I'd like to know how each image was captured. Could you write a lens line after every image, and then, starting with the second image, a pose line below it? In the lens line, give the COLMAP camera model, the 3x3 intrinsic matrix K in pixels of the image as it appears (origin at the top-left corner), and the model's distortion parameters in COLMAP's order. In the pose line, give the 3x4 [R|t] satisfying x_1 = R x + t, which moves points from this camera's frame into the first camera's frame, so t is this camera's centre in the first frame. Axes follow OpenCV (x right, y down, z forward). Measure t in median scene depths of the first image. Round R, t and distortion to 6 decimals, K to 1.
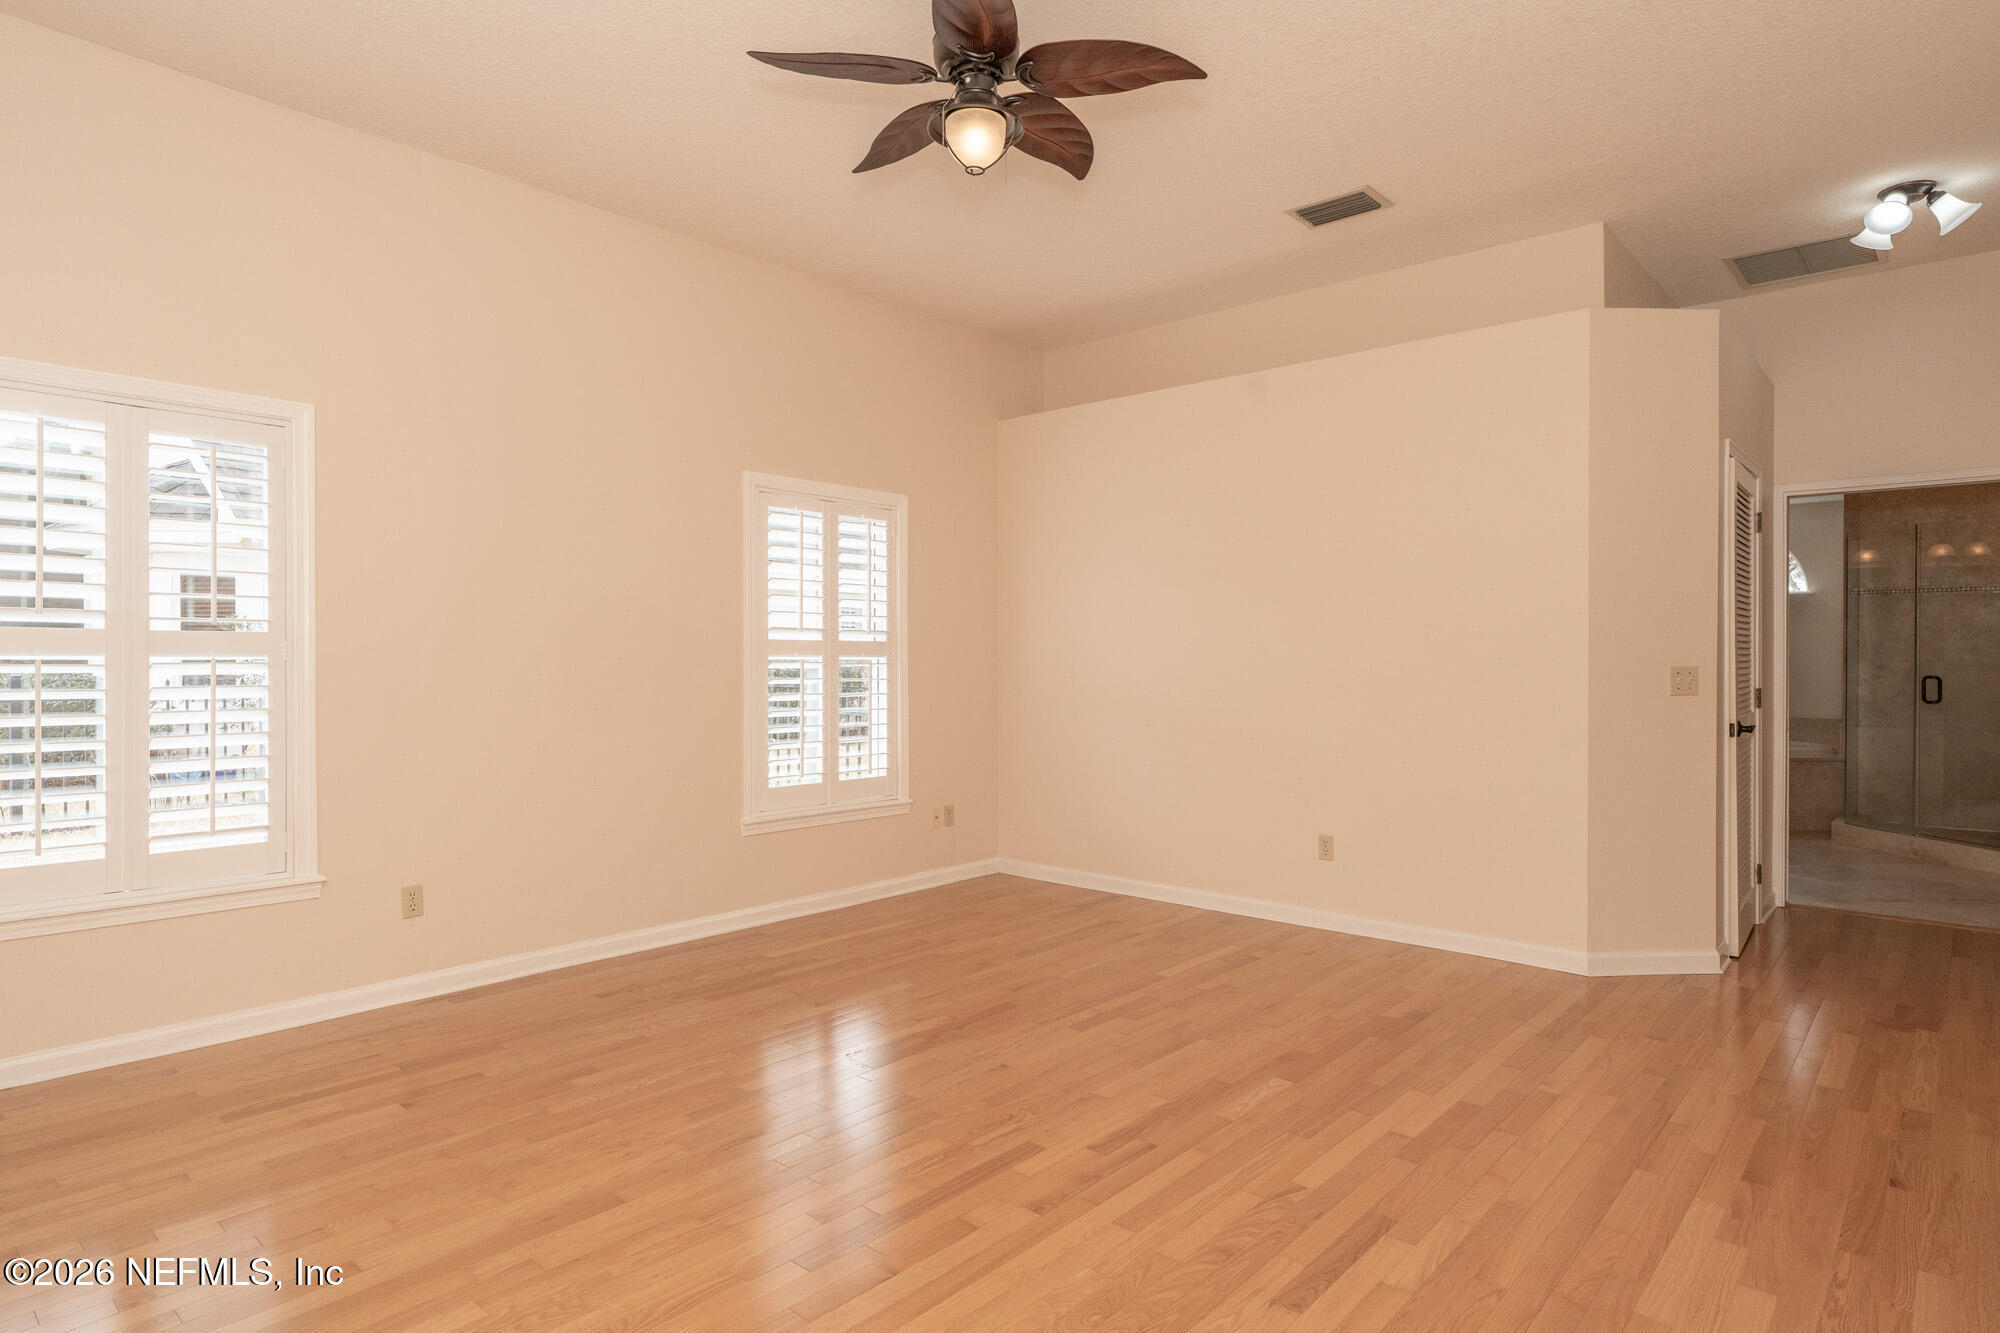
lens RADIAL K [[1105.4, 0, 998.3], [0, 1105.4, 660.7], [0, 0, 1]] dist [-0.003716, 0.001437]
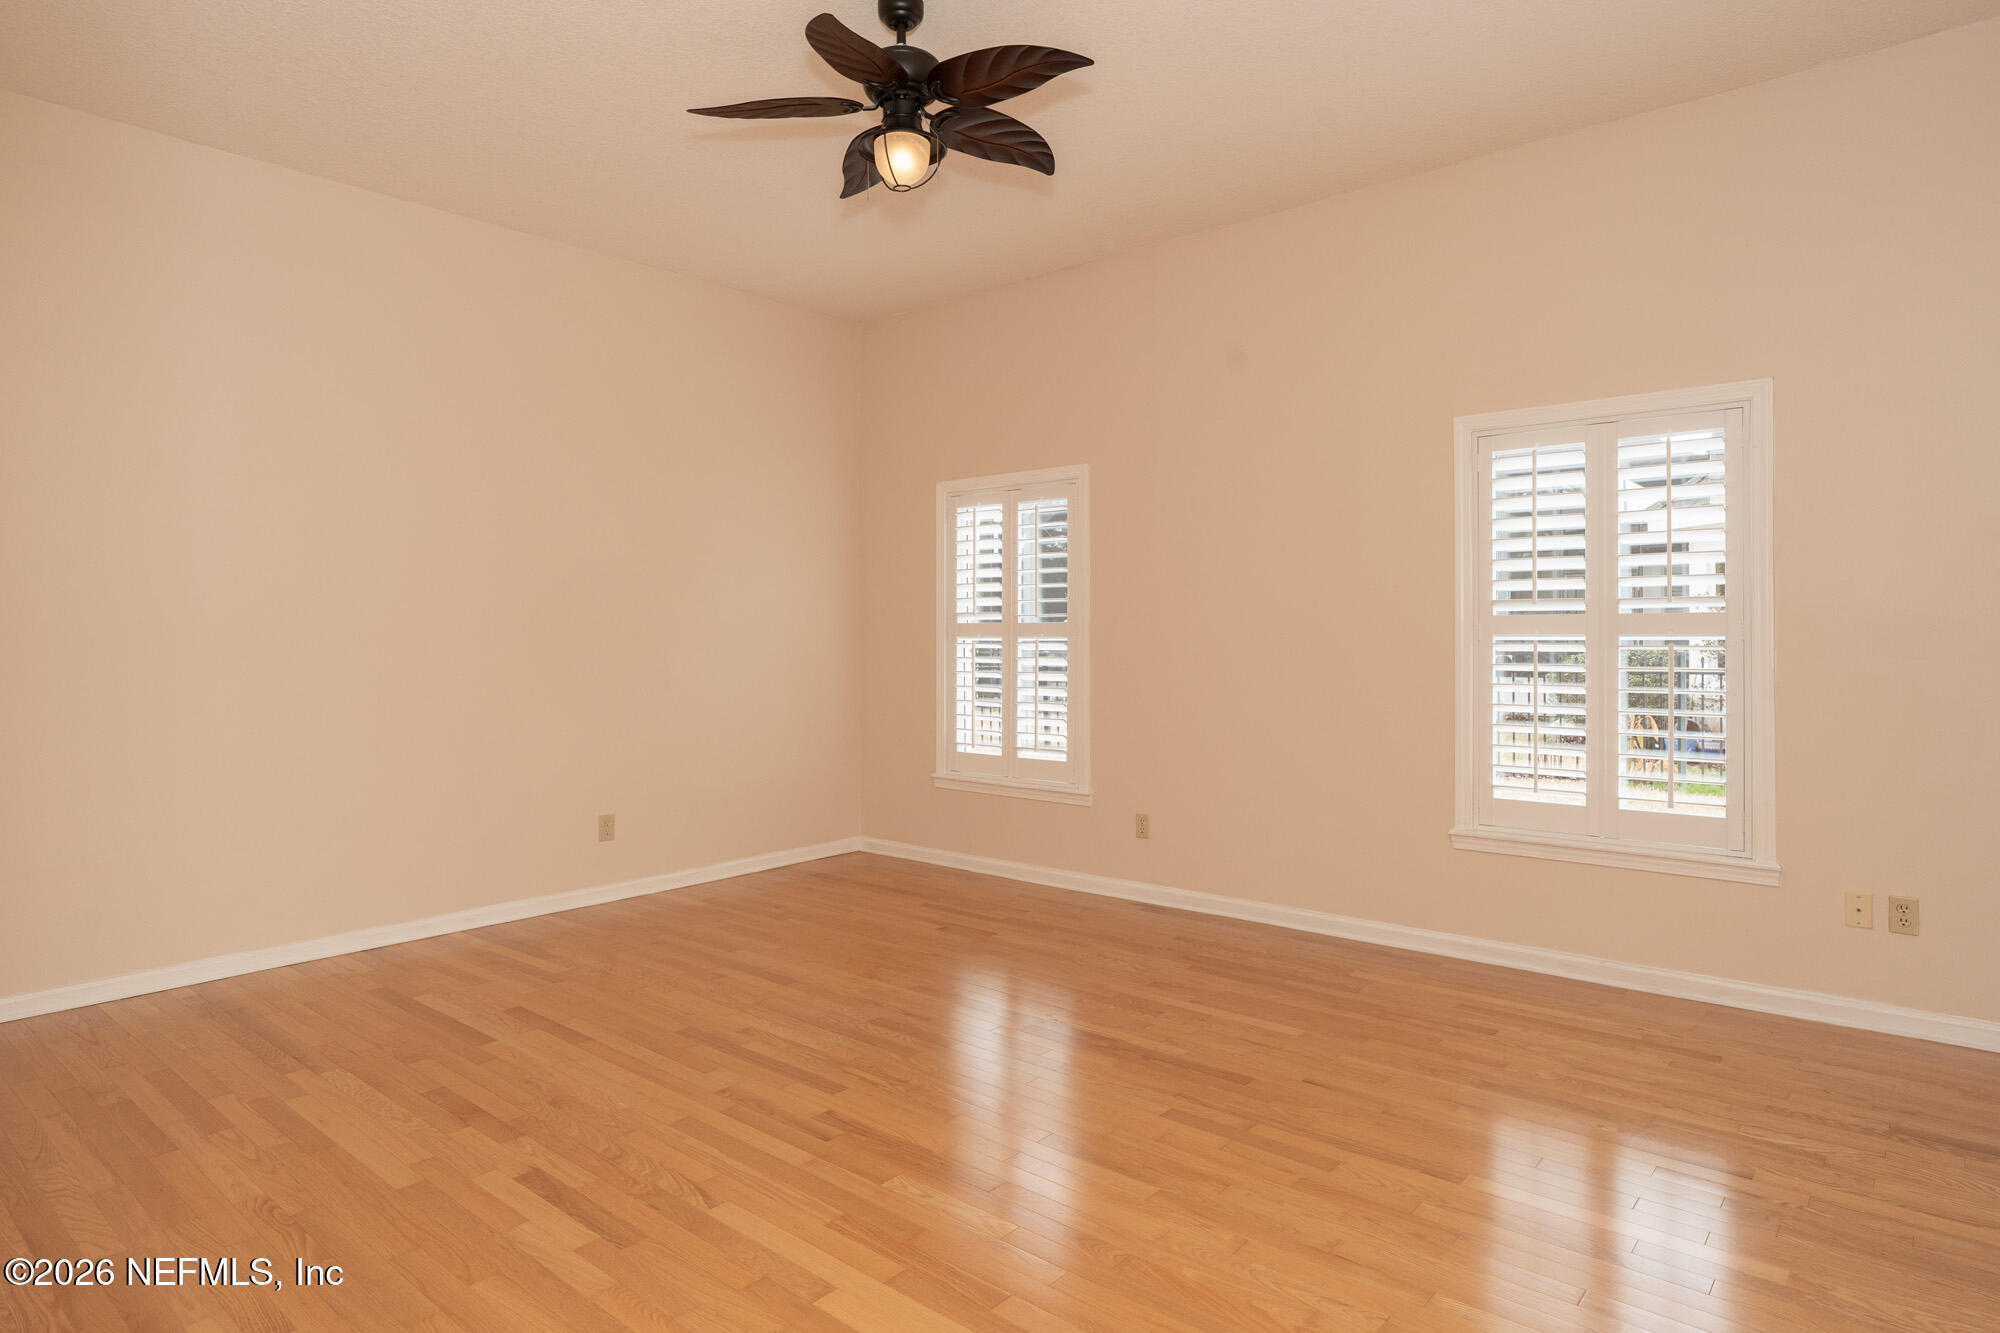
lens RADIAL K [[1105.4, 0, 955.4], [0, 1105.4, 660.0], [0, 0, 1]] dist [-0.003716, 0.001437]
pose [[0.007312, 0.022648, -0.999717, 0.839869], [0.004674, 0.999732, 0.022683, -0.009644], [0.999962, -0.004839, 0.007204, 0.831310]]
